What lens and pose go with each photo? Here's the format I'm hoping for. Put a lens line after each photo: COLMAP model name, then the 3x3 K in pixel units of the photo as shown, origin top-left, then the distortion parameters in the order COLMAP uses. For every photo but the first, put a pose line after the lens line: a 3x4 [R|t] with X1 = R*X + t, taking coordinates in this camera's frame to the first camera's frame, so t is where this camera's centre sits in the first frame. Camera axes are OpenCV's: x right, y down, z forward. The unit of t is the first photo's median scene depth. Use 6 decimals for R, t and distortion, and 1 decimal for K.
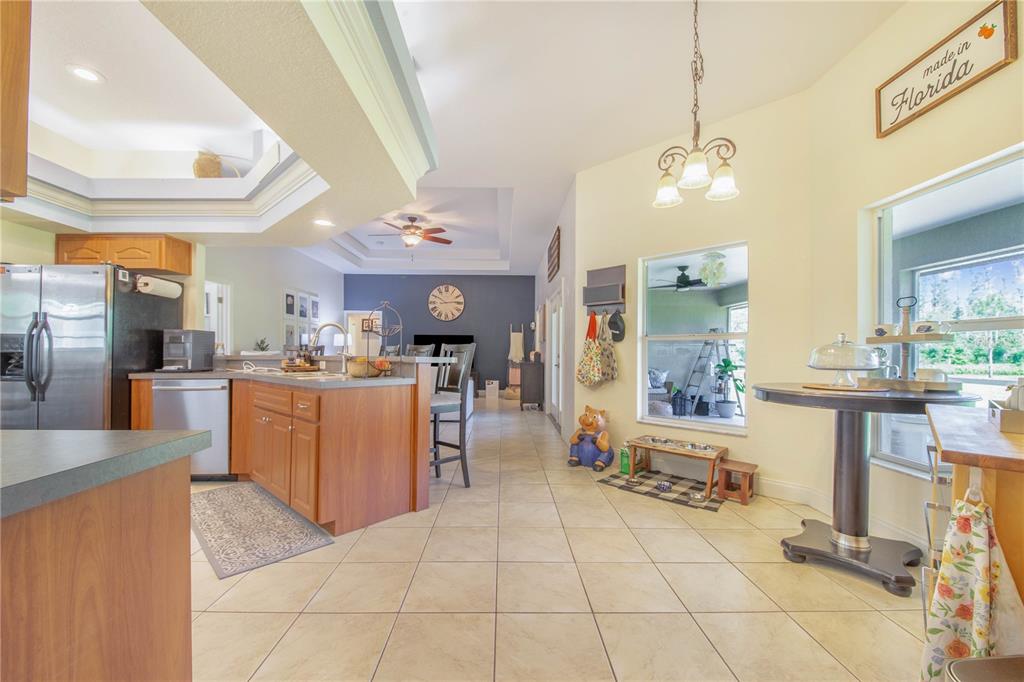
lens RADIAL K [[400.3, 0, 510.4], [0, 400.3, 349.5], [0, 0, 1]] dist [-0.010101, -0.000136]
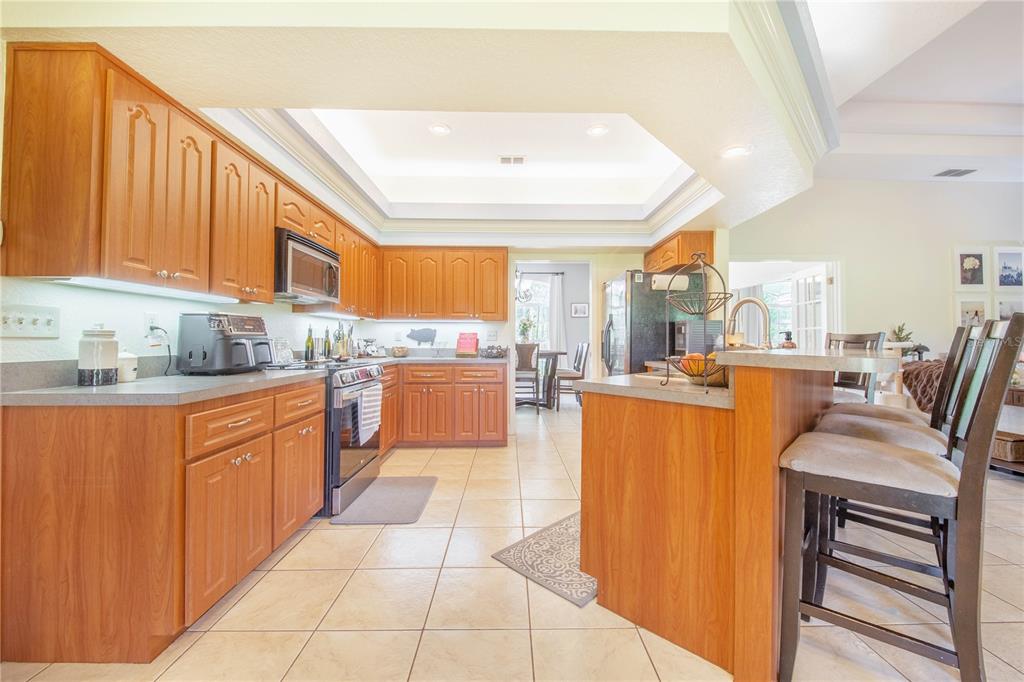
lens RADIAL K [[400.3, 0, 513.9], [0, 400.3, 339.3], [0, 0, 1]] dist [-0.010101, -0.000136]
pose [[-0.001946, -0.011317, -0.999934, 0.160769], [0.006294, 0.999916, -0.011329, 0.004857], [0.999978, -0.006316, -0.001874, 0.496139]]
